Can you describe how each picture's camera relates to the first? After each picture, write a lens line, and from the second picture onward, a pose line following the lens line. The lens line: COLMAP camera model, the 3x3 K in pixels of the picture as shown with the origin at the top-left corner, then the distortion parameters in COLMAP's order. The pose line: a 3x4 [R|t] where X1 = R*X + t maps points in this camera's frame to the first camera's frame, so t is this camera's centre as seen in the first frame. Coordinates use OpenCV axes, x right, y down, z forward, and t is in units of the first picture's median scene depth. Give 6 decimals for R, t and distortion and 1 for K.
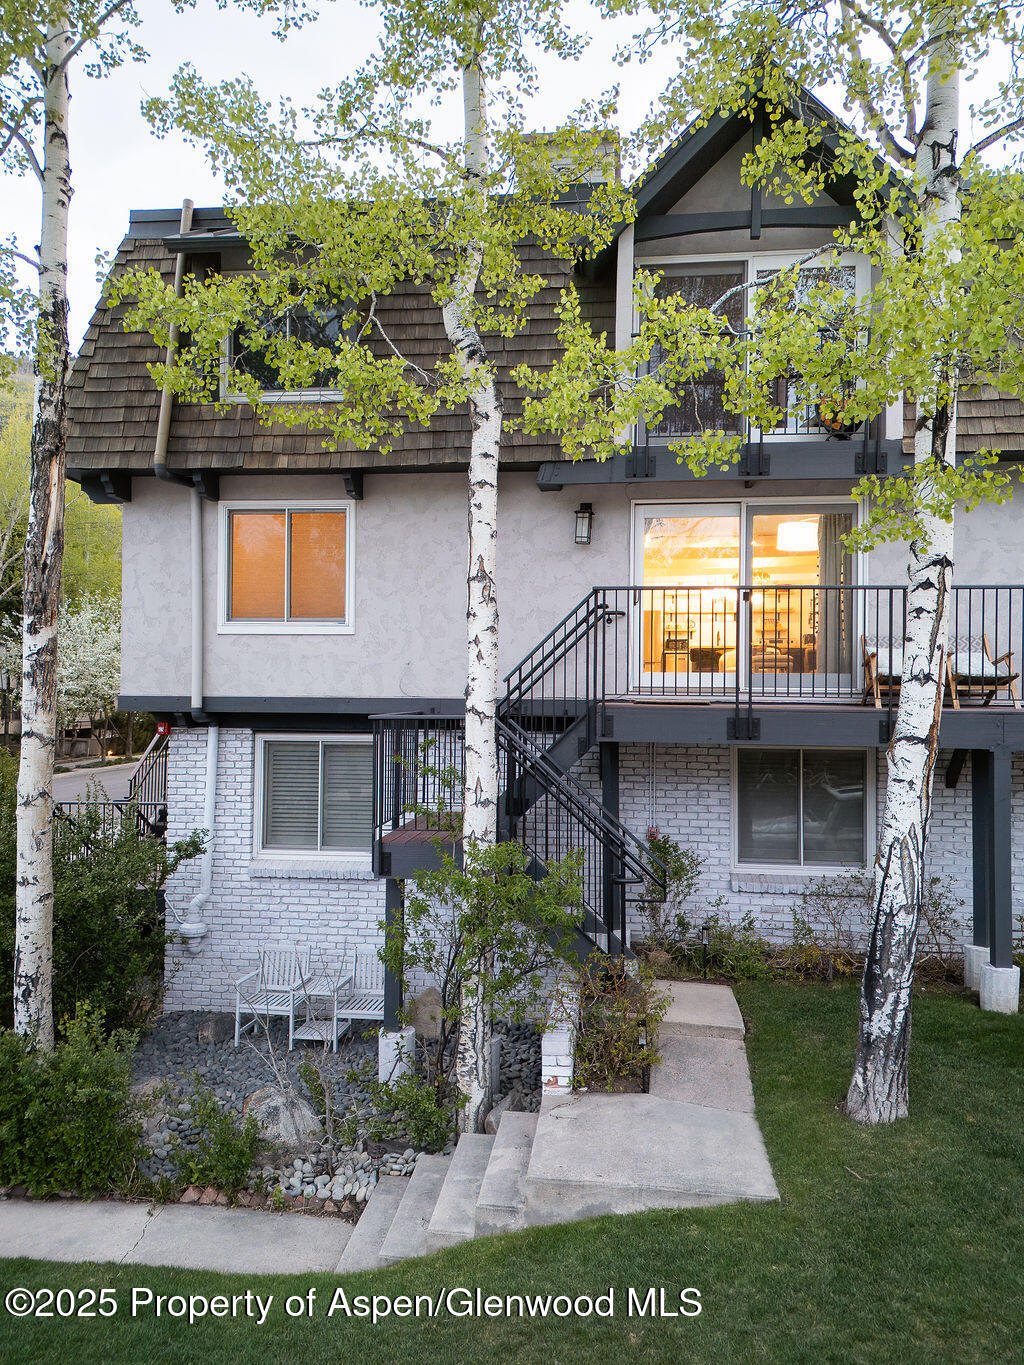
lens RADIAL K [[1007.0, 0, 512.0], [0, 1007.0, 672.7], [0, 0, 1]] dist [0.049954, -0.035176]
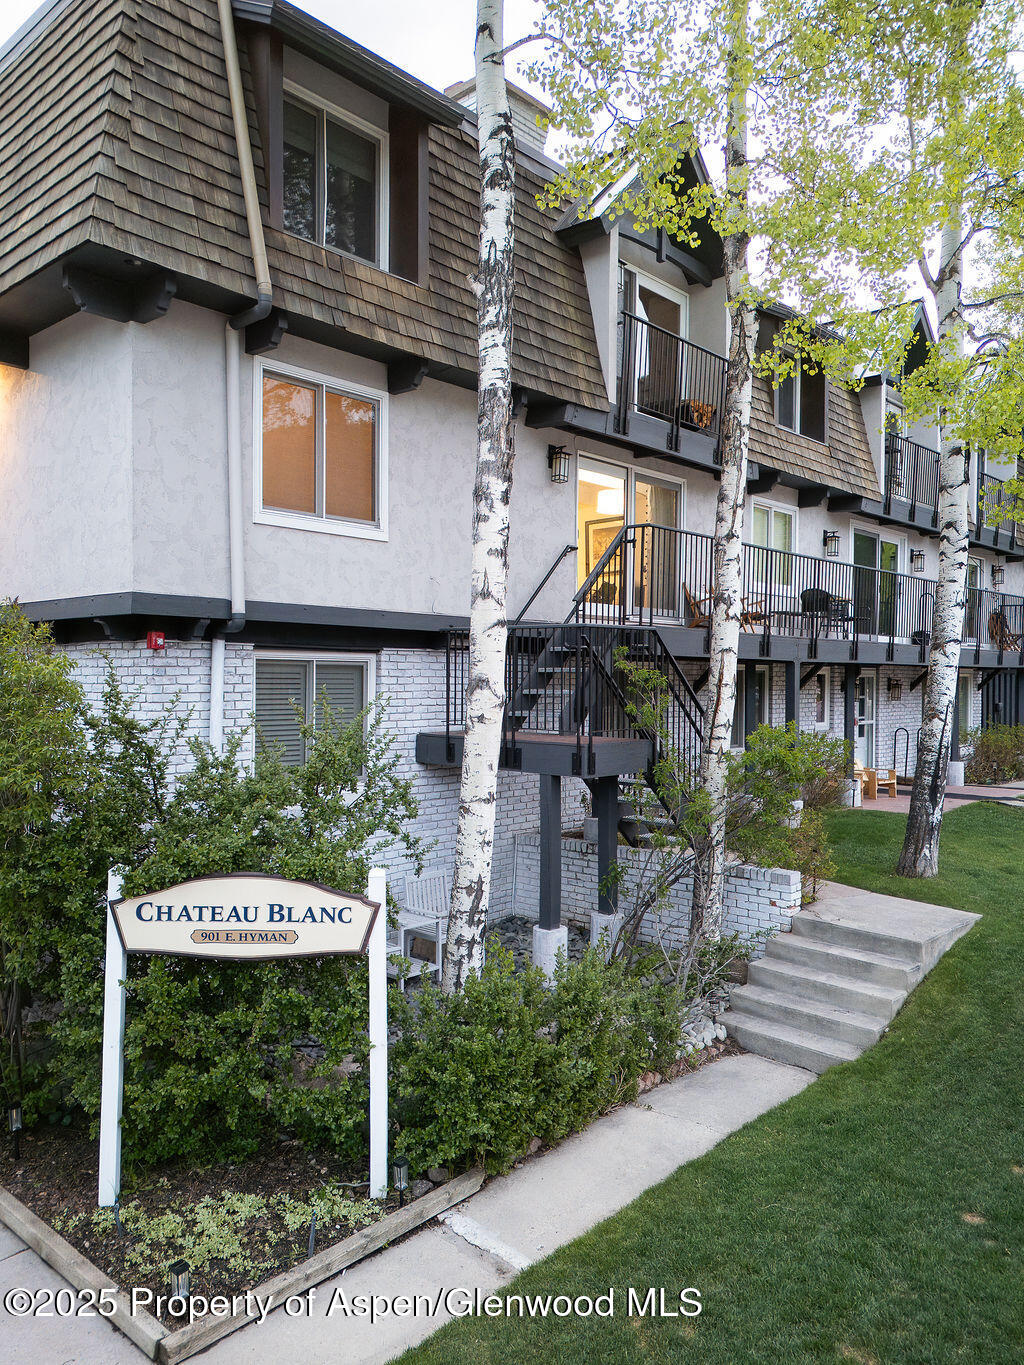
lens RADIAL K [[1007.0, 0, 575.8], [0, 1007.0, 663.3], [0, 0, 1]] dist [0.049954, -0.035176]
pose [[0.578758, 0.003443, 0.815492, -0.926886], [-0.020796, 0.999728, 0.010538, 0.068486], [-0.815234, -0.023058, 0.578673, 0.382479]]
